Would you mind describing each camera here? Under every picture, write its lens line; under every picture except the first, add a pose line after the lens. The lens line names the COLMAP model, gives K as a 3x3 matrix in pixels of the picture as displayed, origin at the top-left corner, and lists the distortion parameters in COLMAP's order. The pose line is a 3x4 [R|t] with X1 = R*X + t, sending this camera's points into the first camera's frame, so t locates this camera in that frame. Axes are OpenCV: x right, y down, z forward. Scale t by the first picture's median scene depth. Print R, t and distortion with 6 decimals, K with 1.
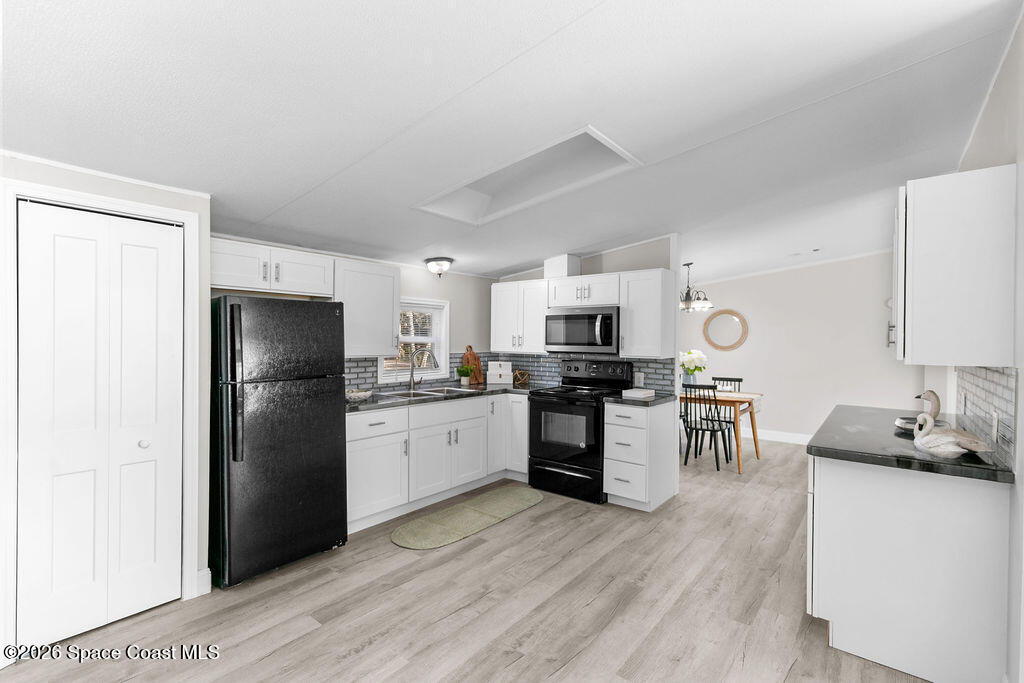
lens RADIAL K [[463.9, 0, 512.0], [0, 463.9, 341.5], [0, 0, 1]] dist [0.001272, -0.000004]
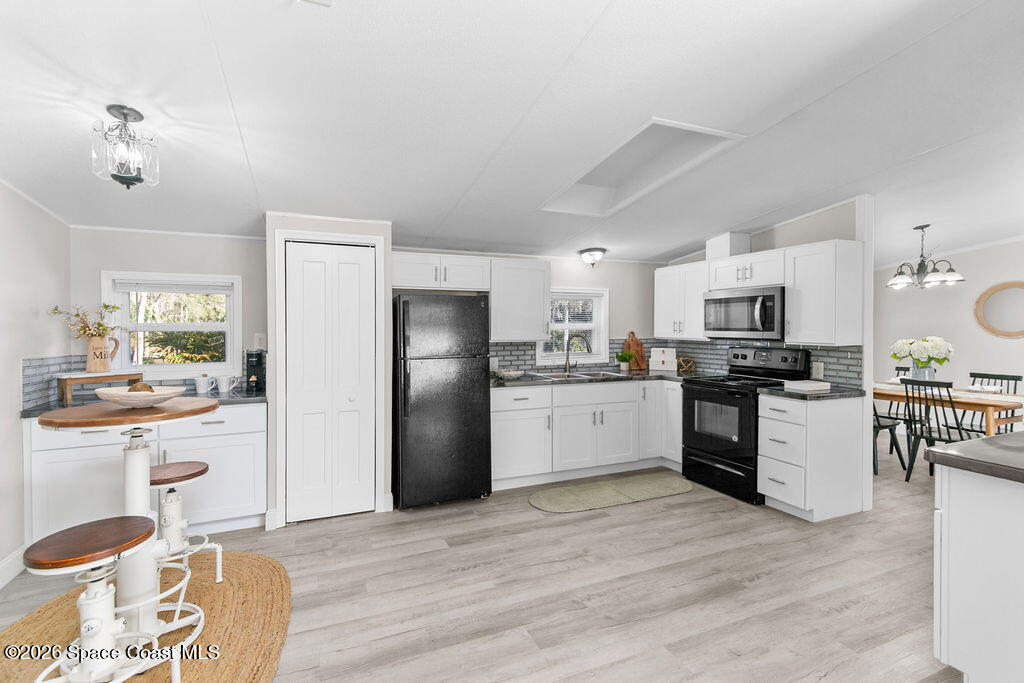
lens RADIAL K [[475.1, 0, 511.1], [0, 475.1, 328.6], [0, 0, 1]] dist [0.000564, -0.000076]
pose [[0.881664, -0.006185, -0.471837, 0.209125], [0.005582, 0.999981, -0.002677, 0.004430], [0.471845, -0.000273, 0.881682, -0.047144]]
